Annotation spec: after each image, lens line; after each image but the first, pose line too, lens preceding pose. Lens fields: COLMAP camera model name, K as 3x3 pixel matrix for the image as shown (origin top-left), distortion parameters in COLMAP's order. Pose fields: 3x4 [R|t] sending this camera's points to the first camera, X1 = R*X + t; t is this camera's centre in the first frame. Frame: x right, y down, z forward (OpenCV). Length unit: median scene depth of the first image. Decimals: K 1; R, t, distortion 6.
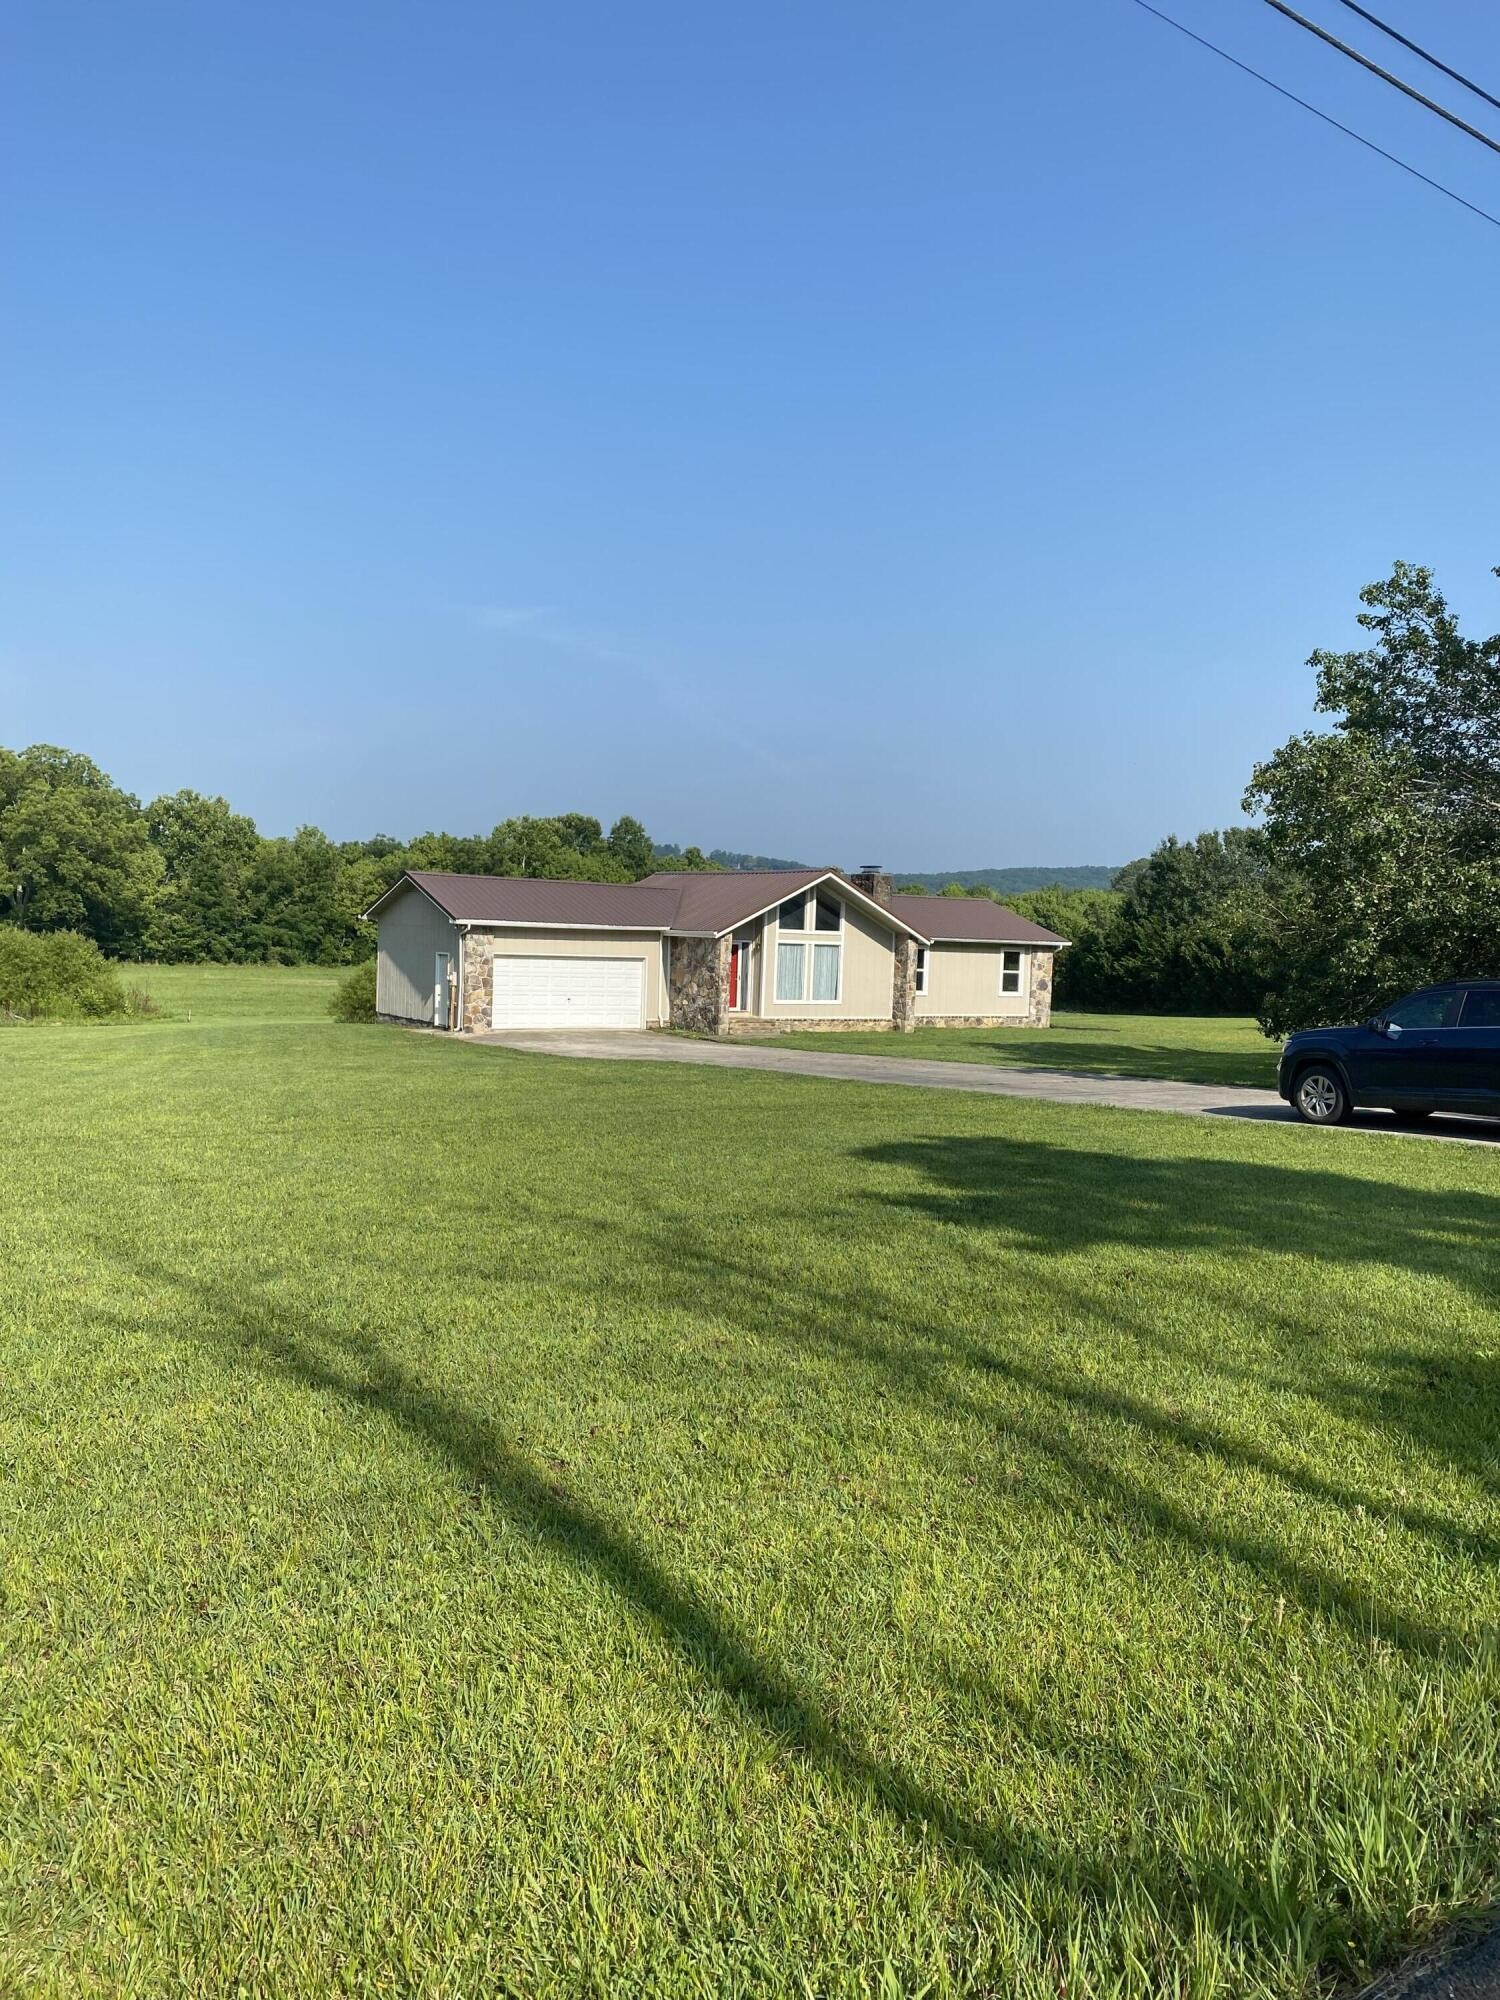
lens RADIAL K [[1511.2, 0, 748.4], [0, 1511.2, 992.6], [0, 0, 1]] dist [0.020280, -0.004453]
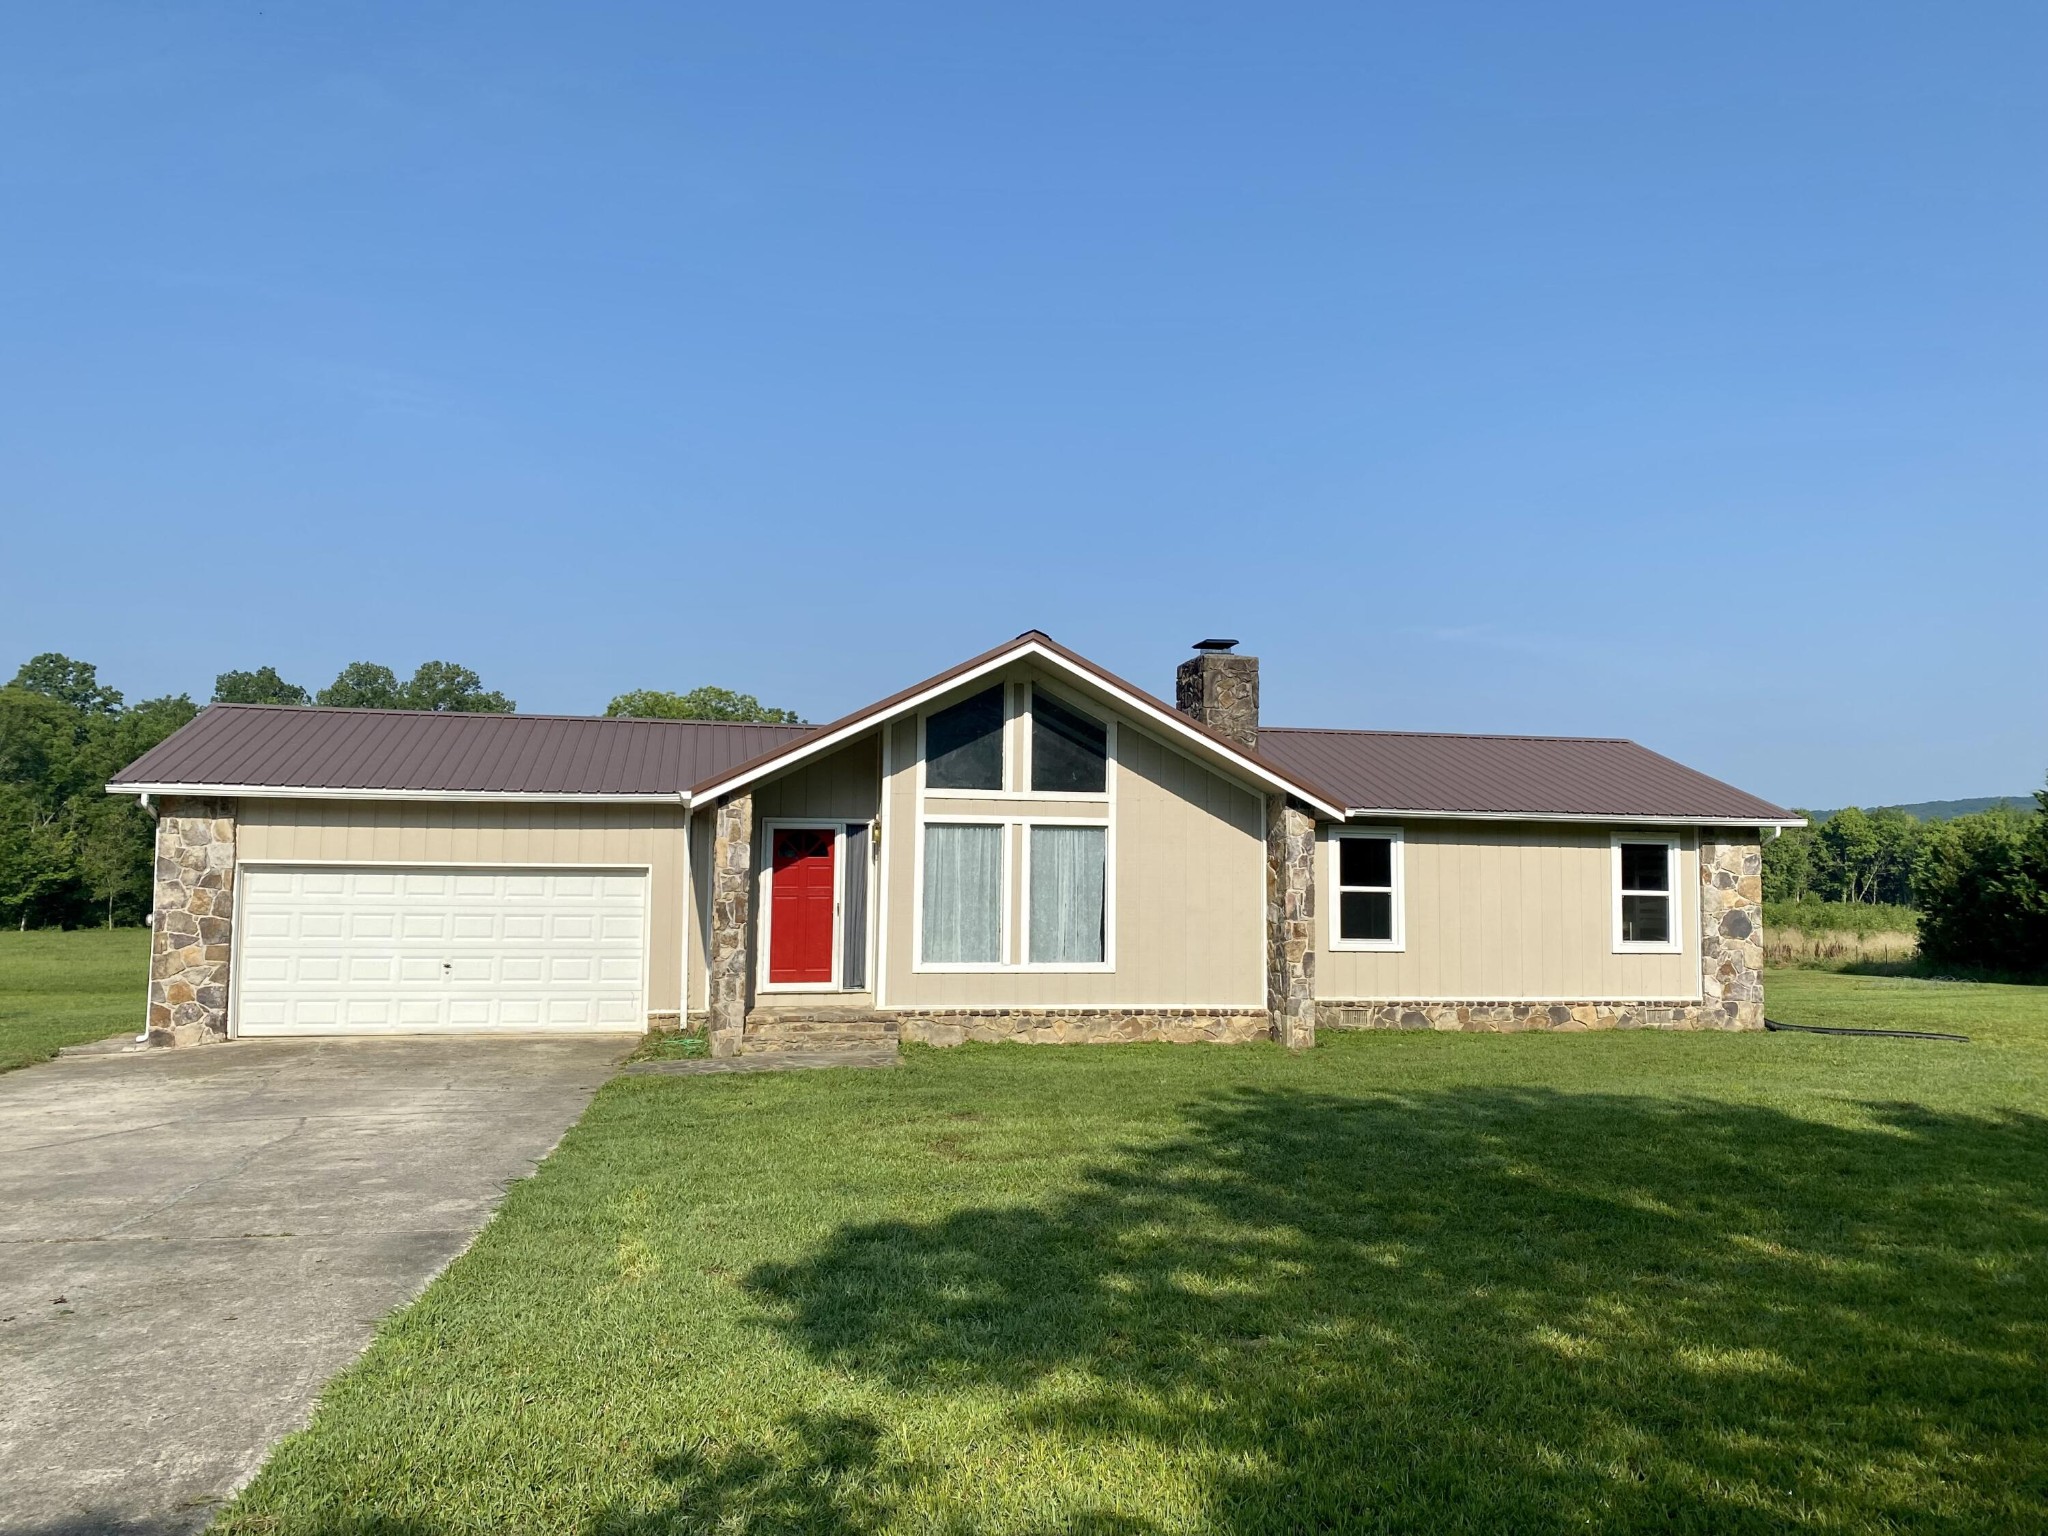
lens RADIAL K [[1588.5, 0, 1032.5], [0, 1588.5, 725.5], [0, 0, 1]] dist [0.064570, -0.078496]
pose [[0.936418, -0.056746, -0.346269, 0.191168], [0.006624, 0.989520, -0.144247, 0.003434], [0.350825, 0.132781, 0.926979, 0.591296]]
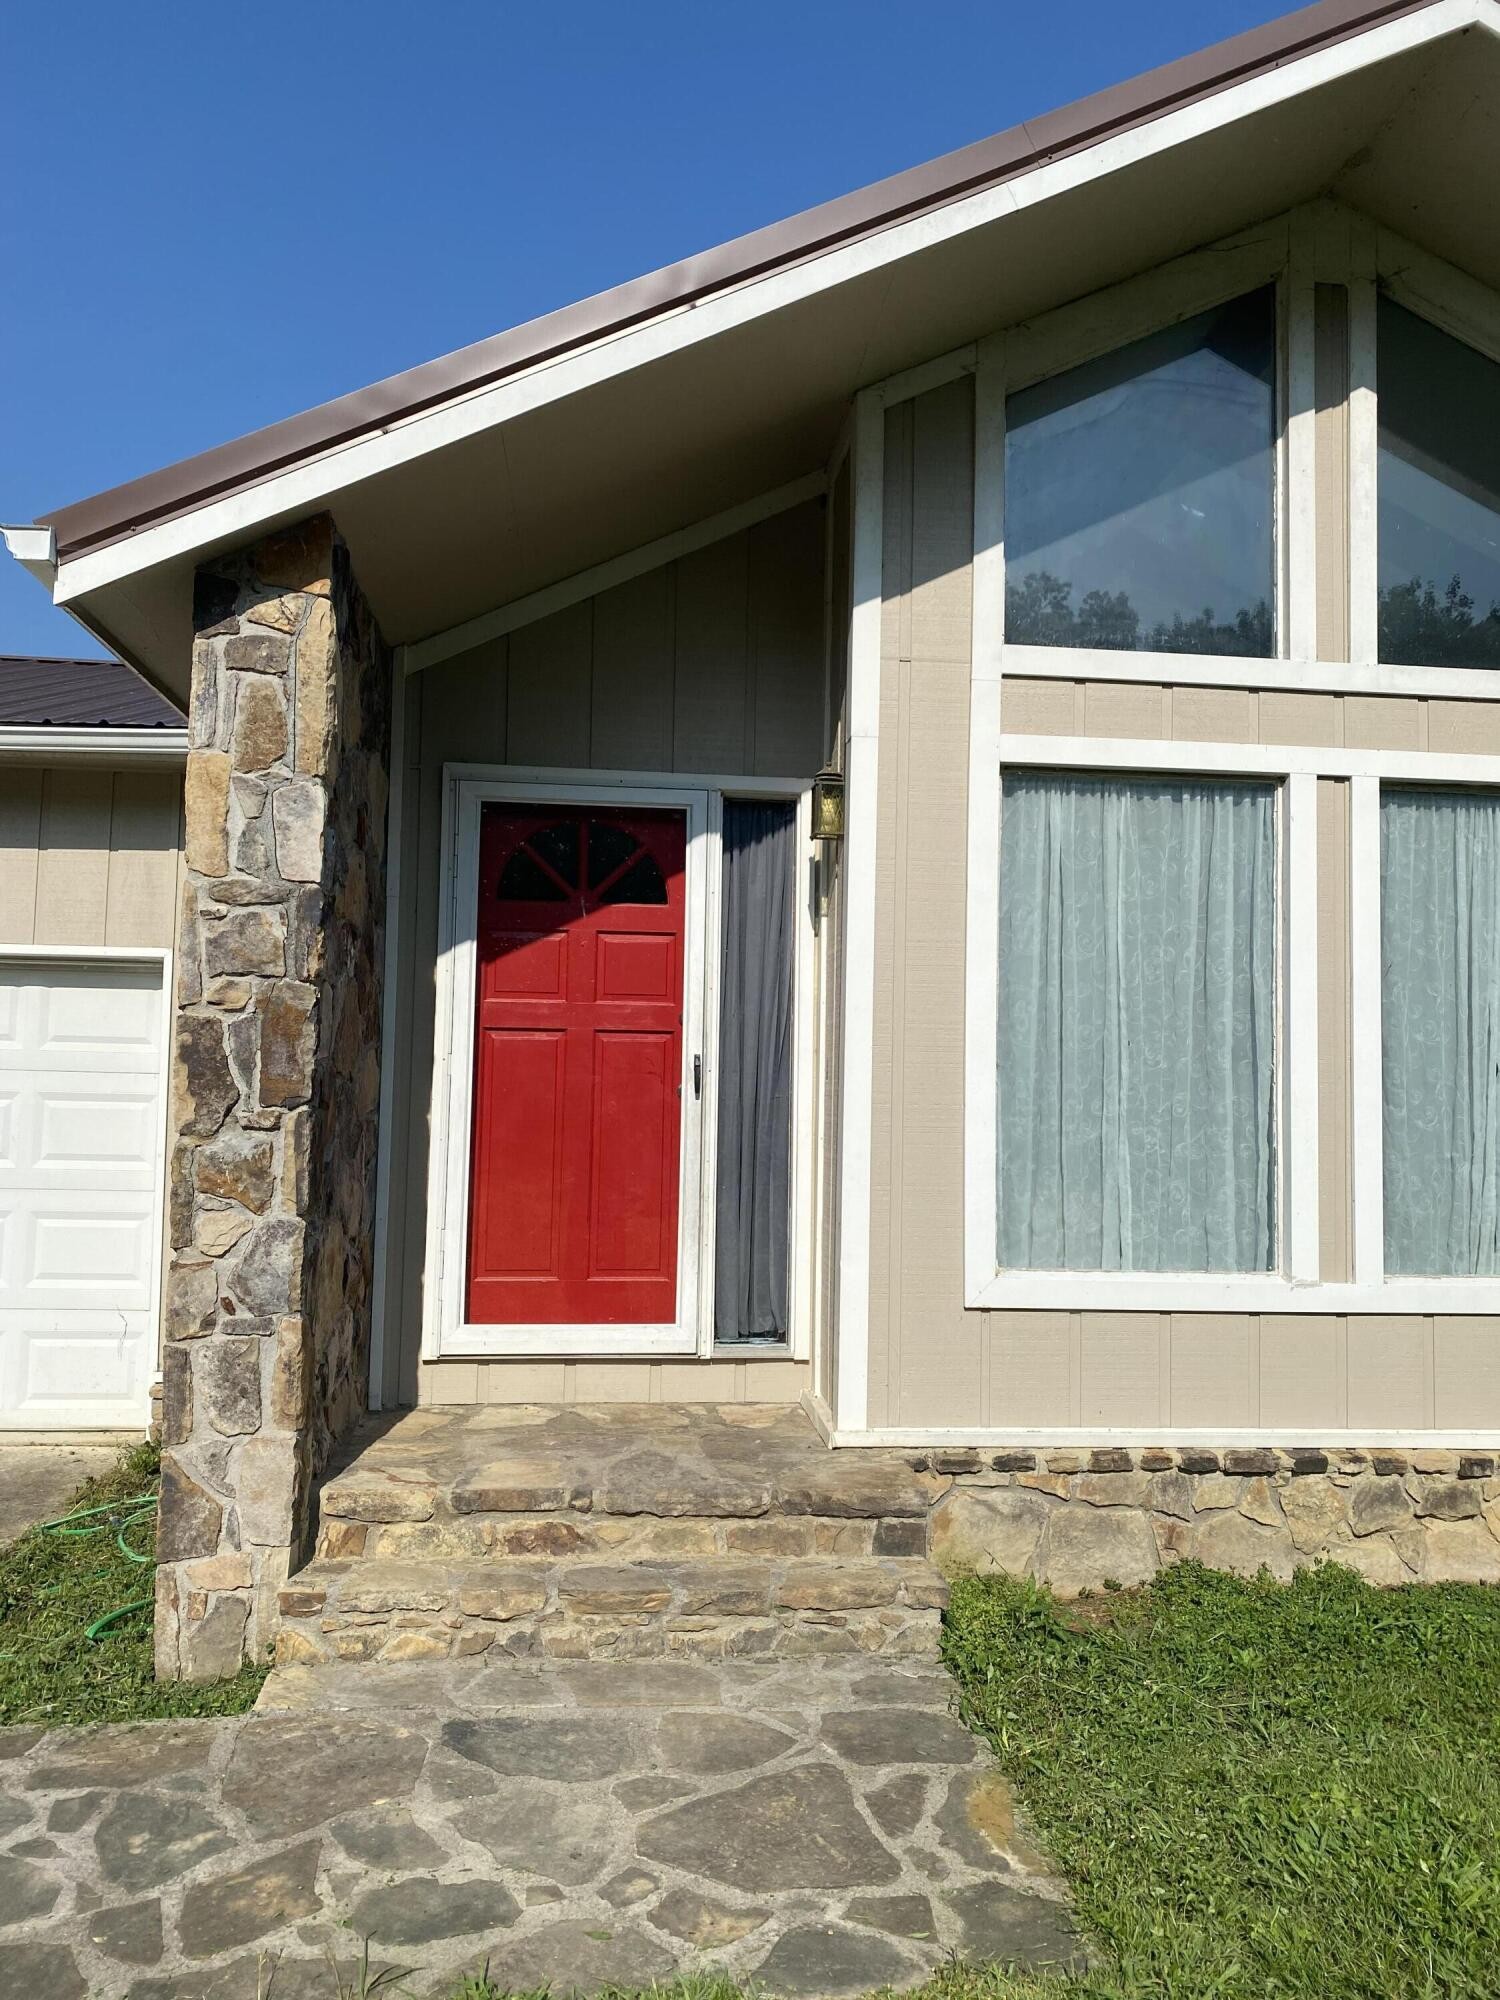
lens RADIAL K [[1511.2, 0, 748.4], [0, 1511.2, 992.6], [0, 0, 1]] dist [0.020280, -0.004453]
pose [[0.894479, -0.046716, -0.444664, 0.050888], [-0.009502, 0.992316, -0.123366, -0.001500], [0.447010, 0.114574, 0.887161, 0.866167]]
